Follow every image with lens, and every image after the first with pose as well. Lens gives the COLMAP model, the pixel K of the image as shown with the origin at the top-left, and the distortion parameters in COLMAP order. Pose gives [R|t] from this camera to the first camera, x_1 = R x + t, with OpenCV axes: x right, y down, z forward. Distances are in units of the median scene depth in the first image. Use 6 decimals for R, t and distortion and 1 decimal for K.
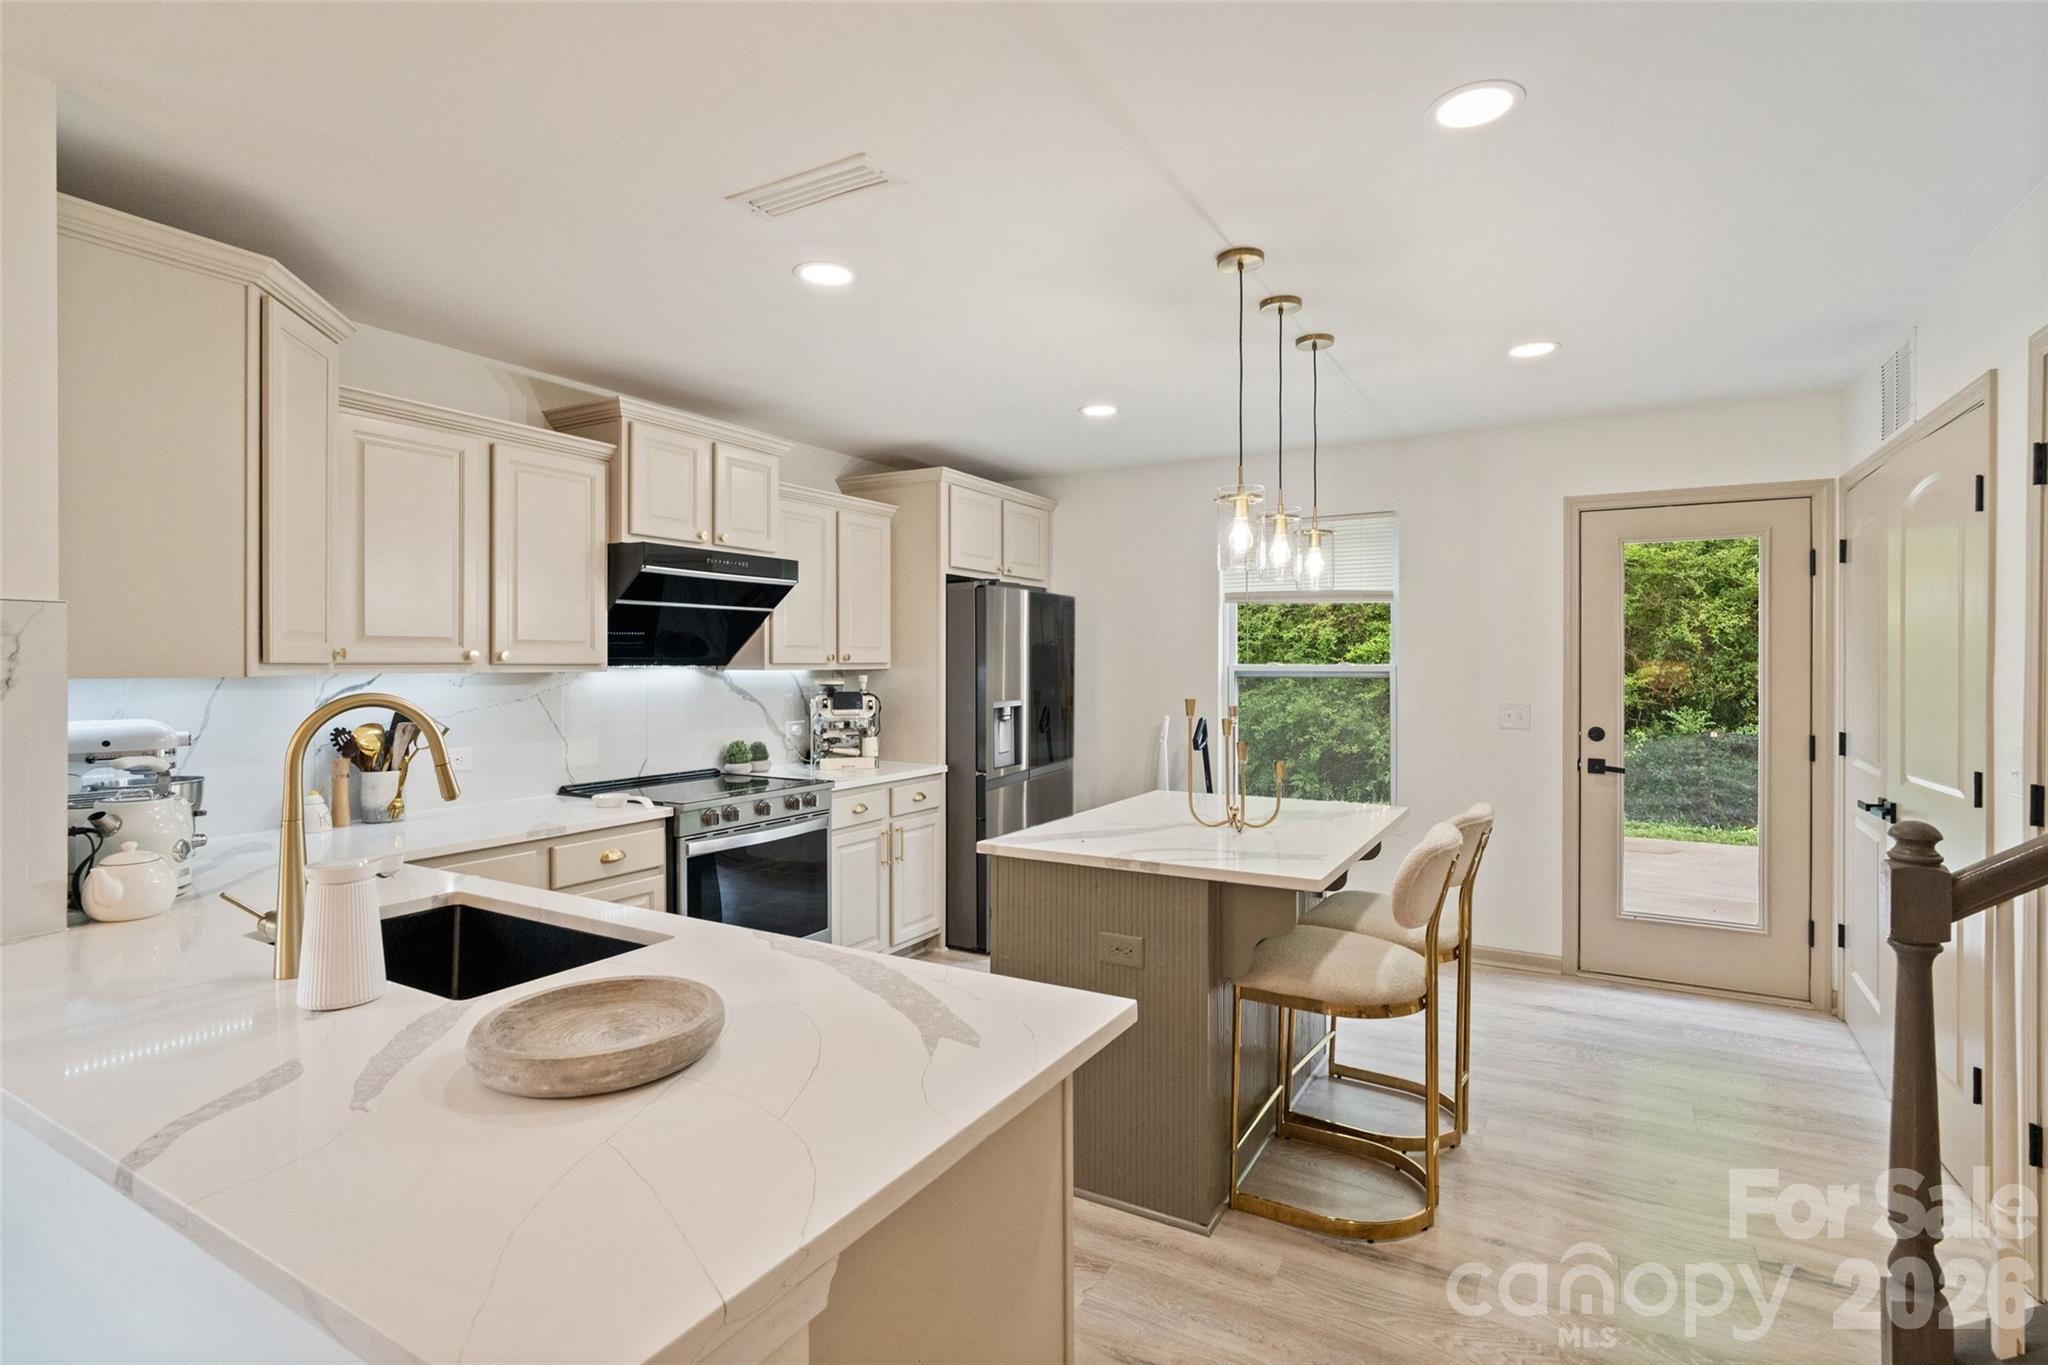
lens RADIAL K [[960.4, 0, 1024.0], [0, 960.4, 682.5], [0, 0, 1]] dist [-0.002953, -0.000278]
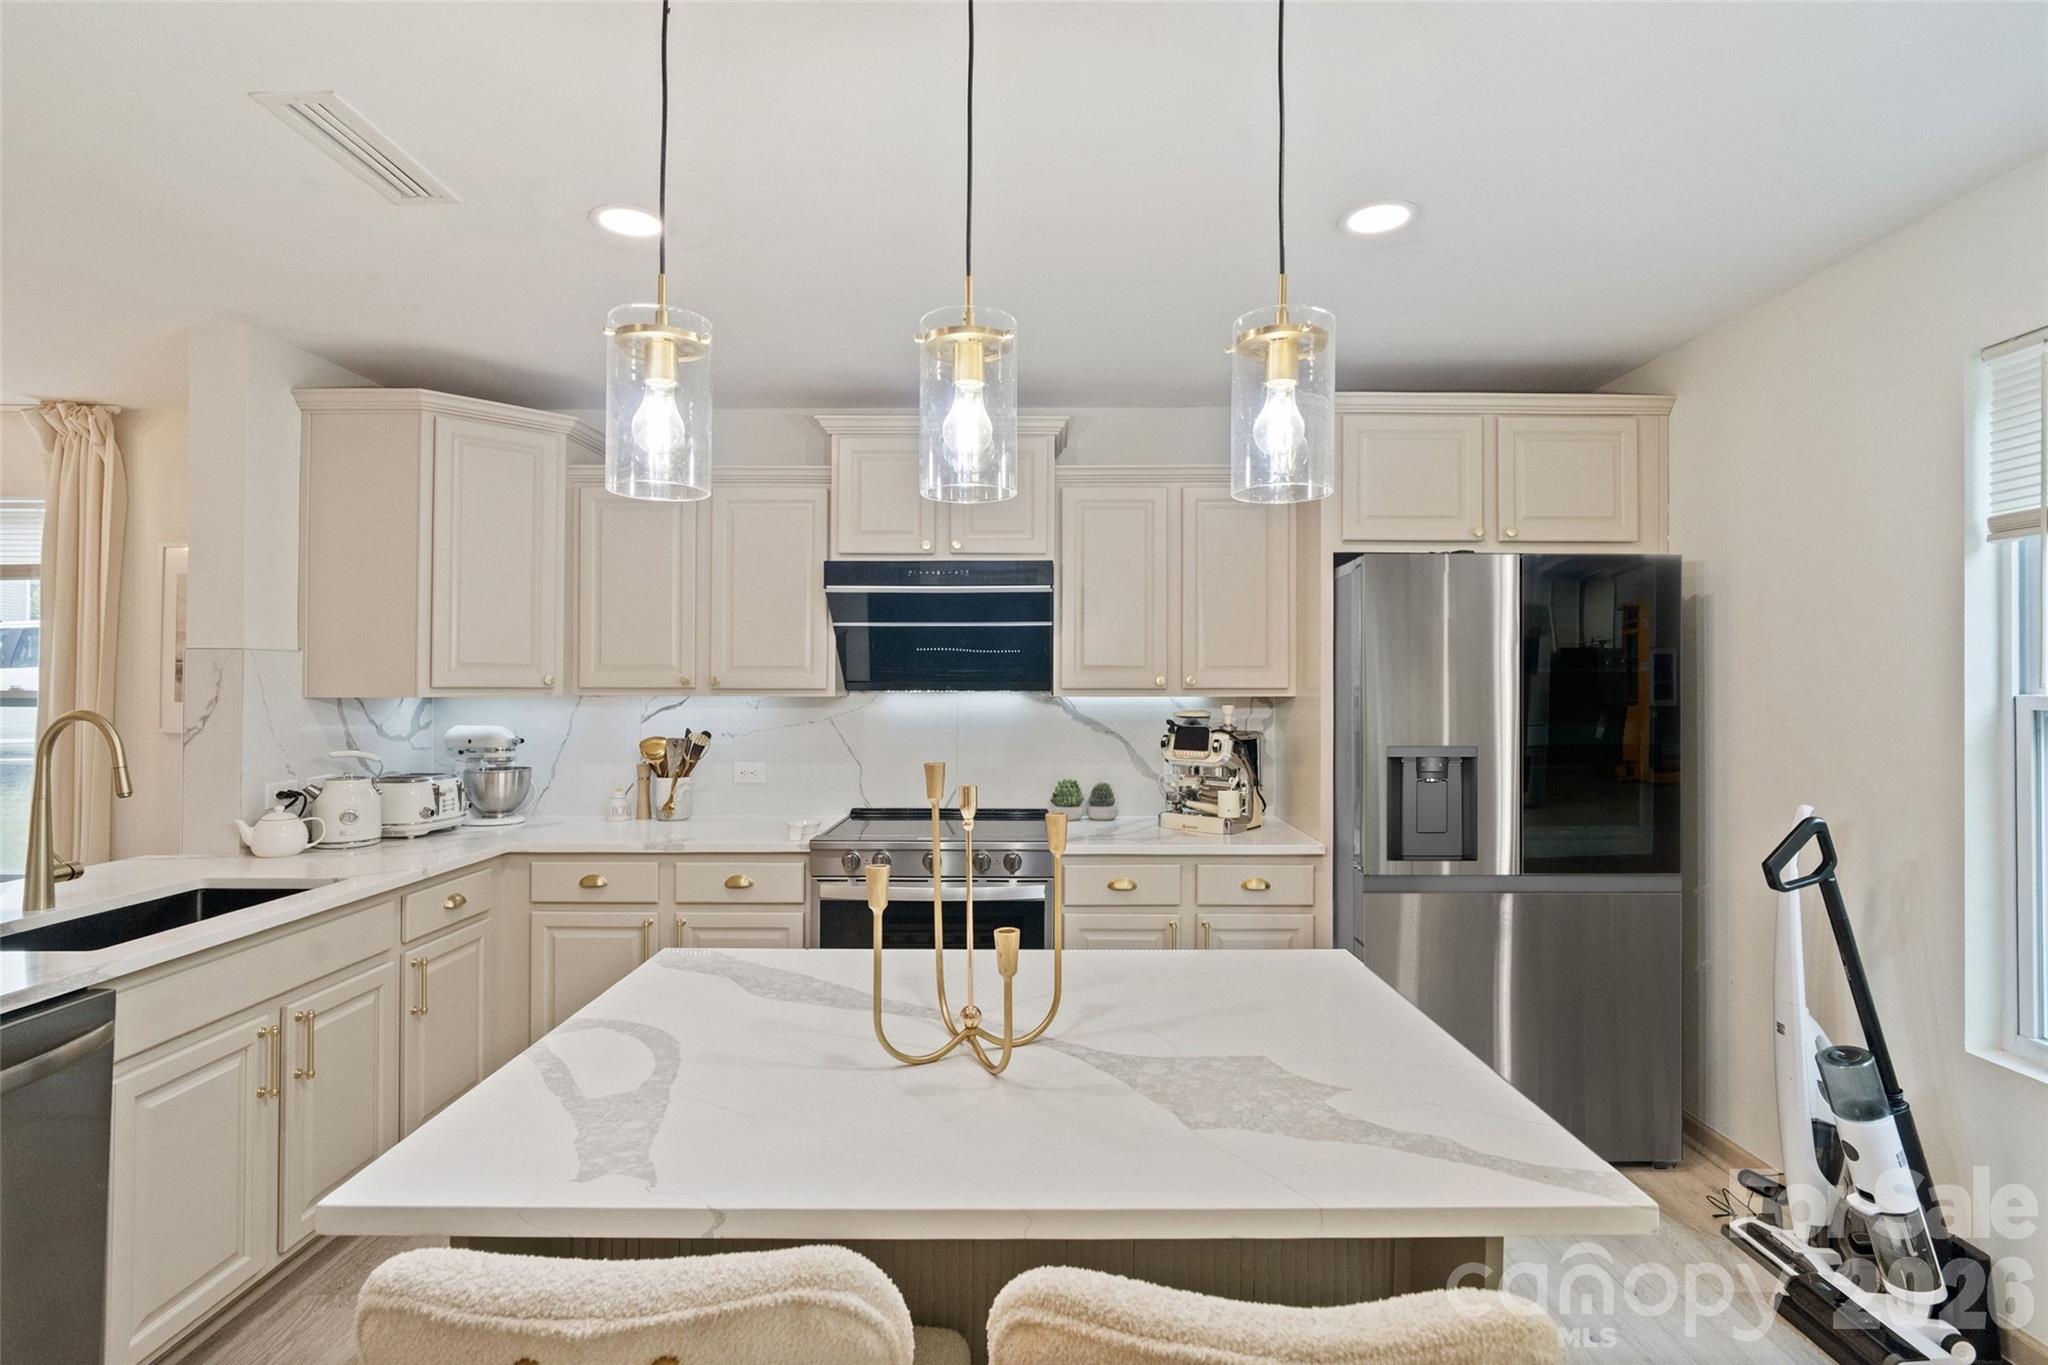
lens RADIAL K [[960.4, 0, 1024.0], [0, 960.4, 682.5], [0, 0, 1]] dist [-0.002953, -0.000278]
pose [[0.499278, -0.001362, -0.866441, 0.466163], [-0.018401, 0.999757, -0.012175, -0.015435], [0.866247, 0.022022, 0.499131, 0.606062]]
